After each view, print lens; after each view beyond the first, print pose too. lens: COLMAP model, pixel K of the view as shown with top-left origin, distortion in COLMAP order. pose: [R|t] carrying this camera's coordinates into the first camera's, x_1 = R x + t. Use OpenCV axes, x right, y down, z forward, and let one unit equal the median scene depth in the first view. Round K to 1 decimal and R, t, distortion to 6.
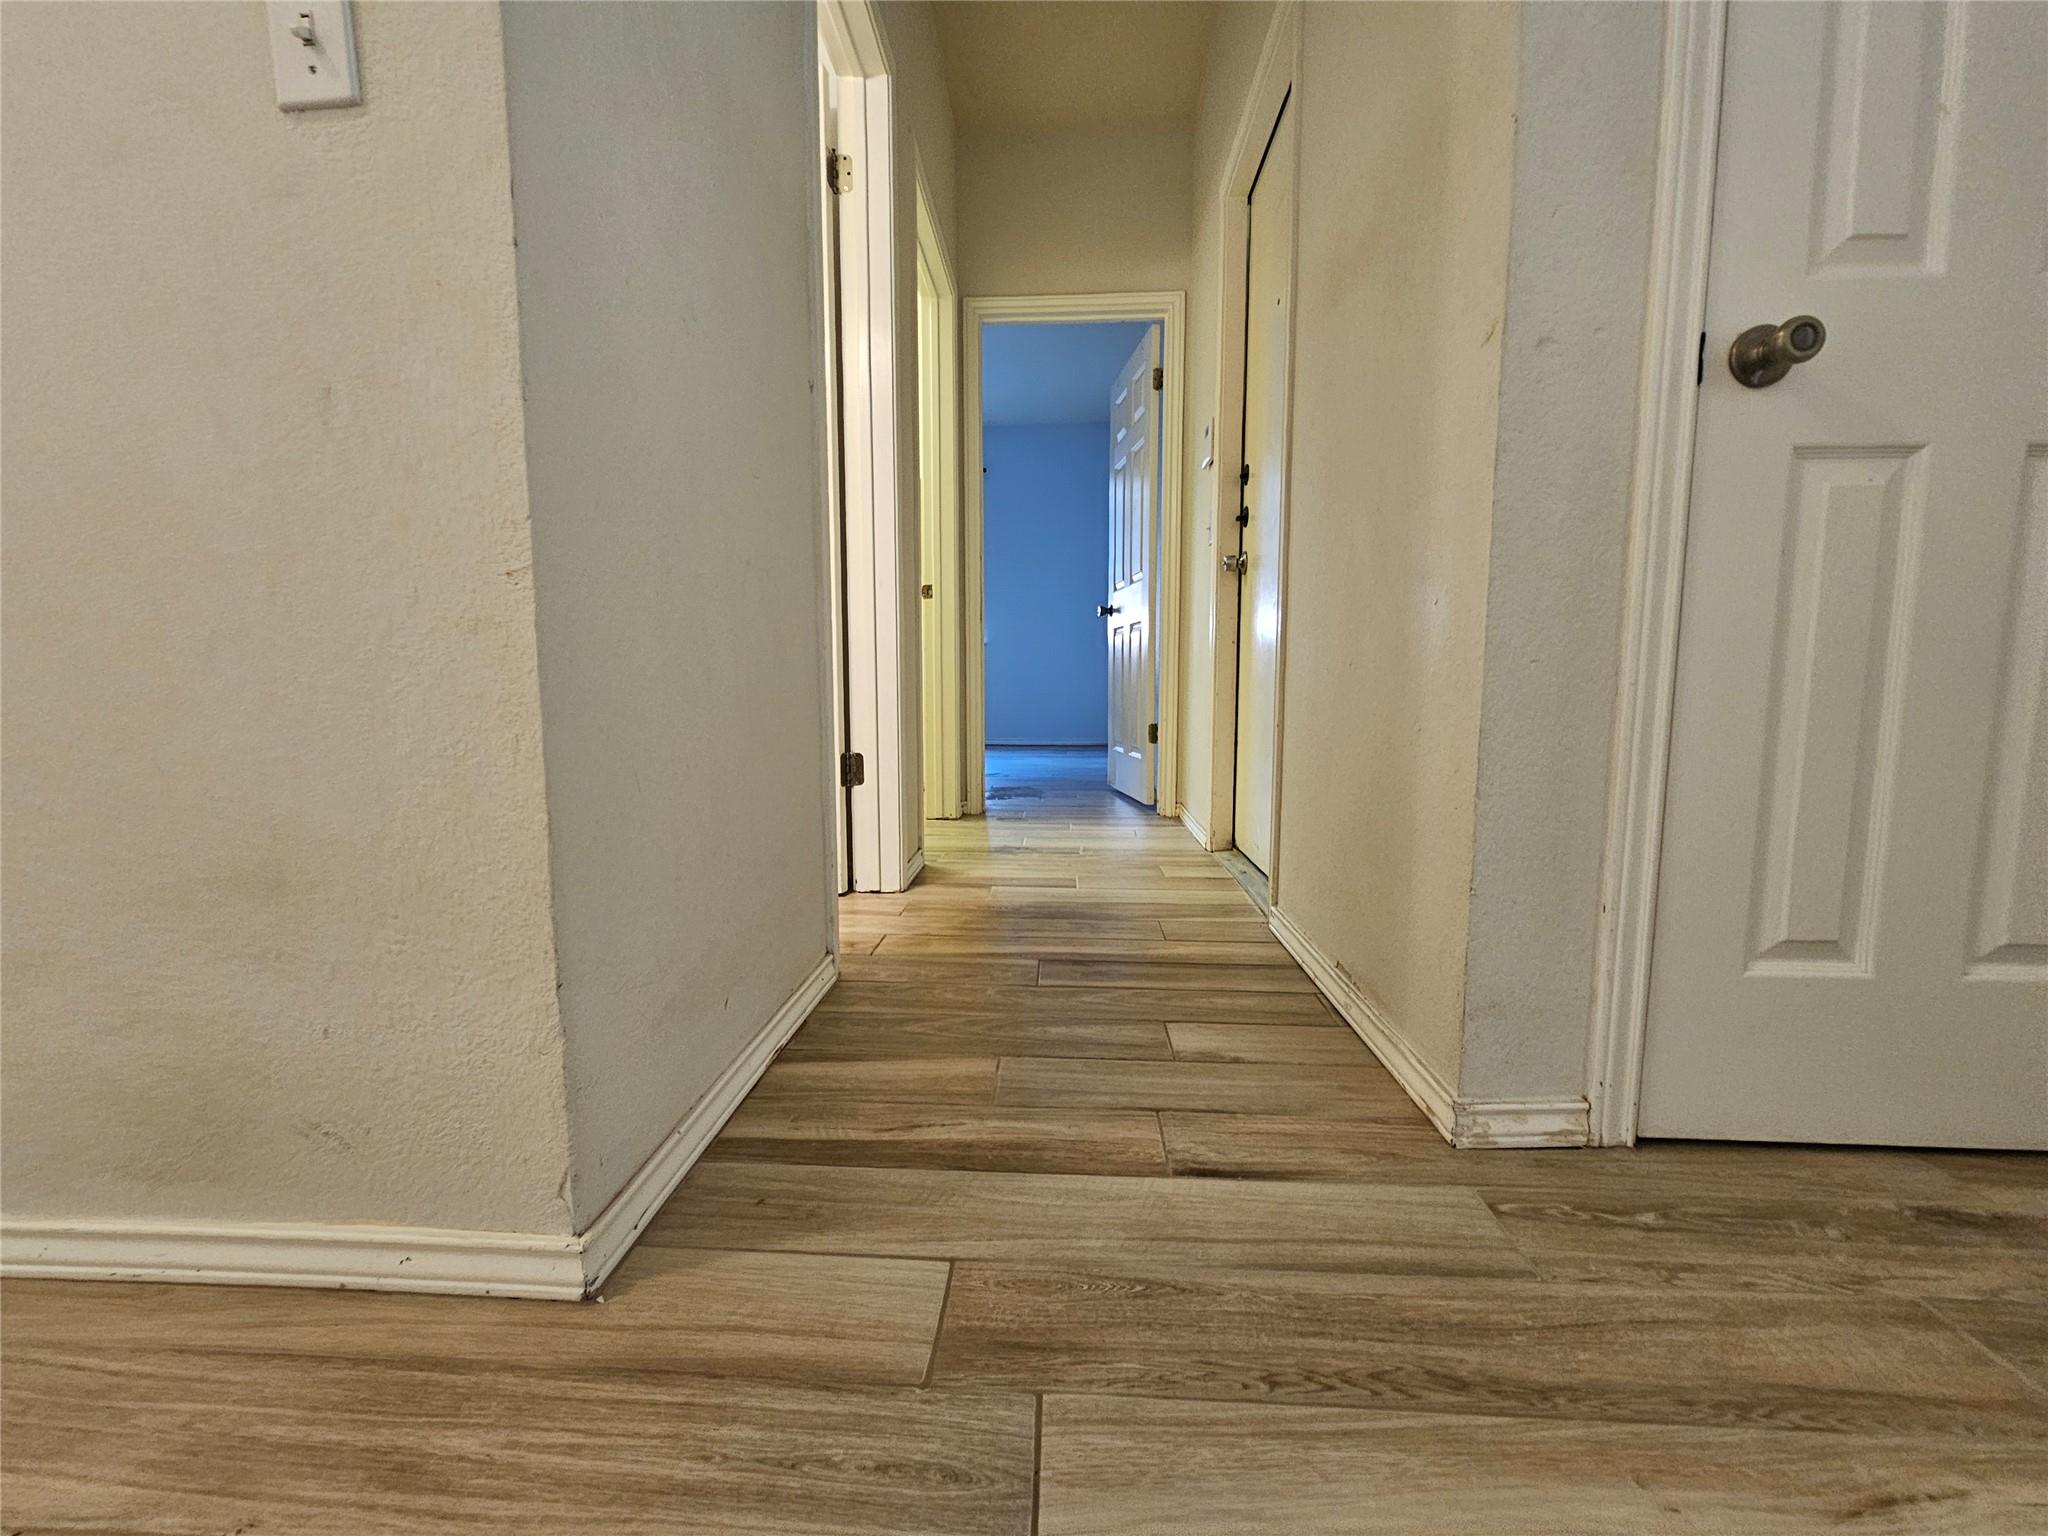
lens RADIAL K [[842.2, 0, 1021.0], [0, 842.2, 768.5], [0, 0, 1]] dist [-0.005689, 0.003153]
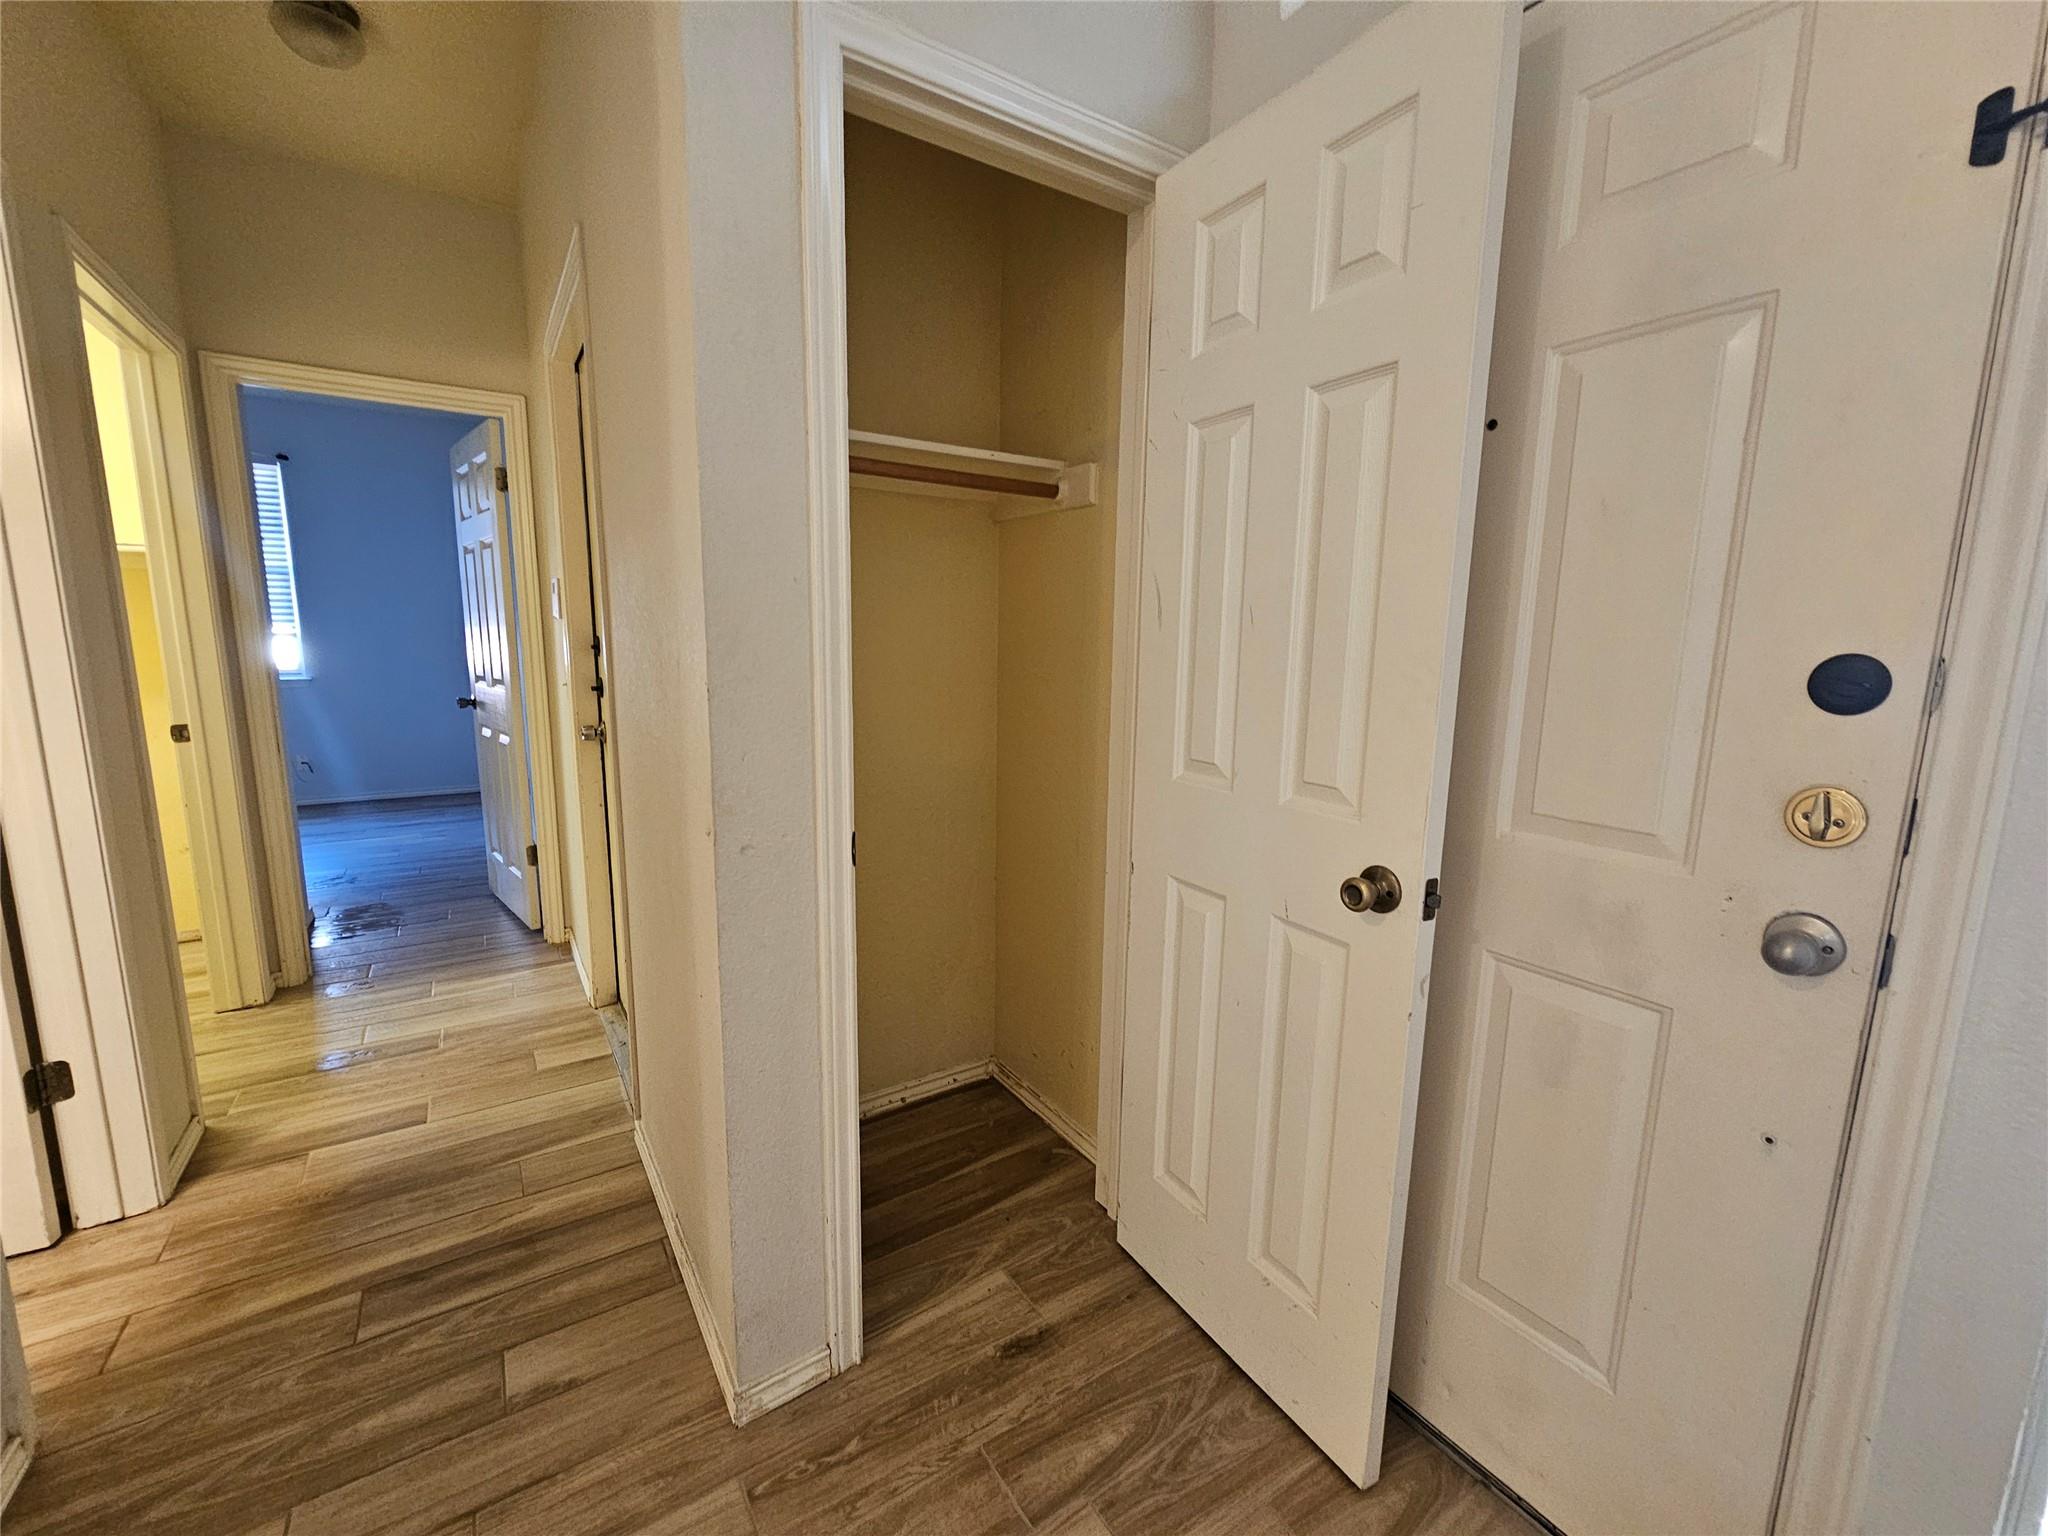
lens RADIAL K [[842.2, 0, 1020.7], [0, 842.2, 764.2], [0, 0, 1]] dist [-0.005689, 0.003153]
pose [[0.807004, -0.082637, 0.584735, 0.128653], [0.047641, 0.996044, 0.075014, -0.437318], [-0.588621, -0.032679, 0.807748, -0.188472]]
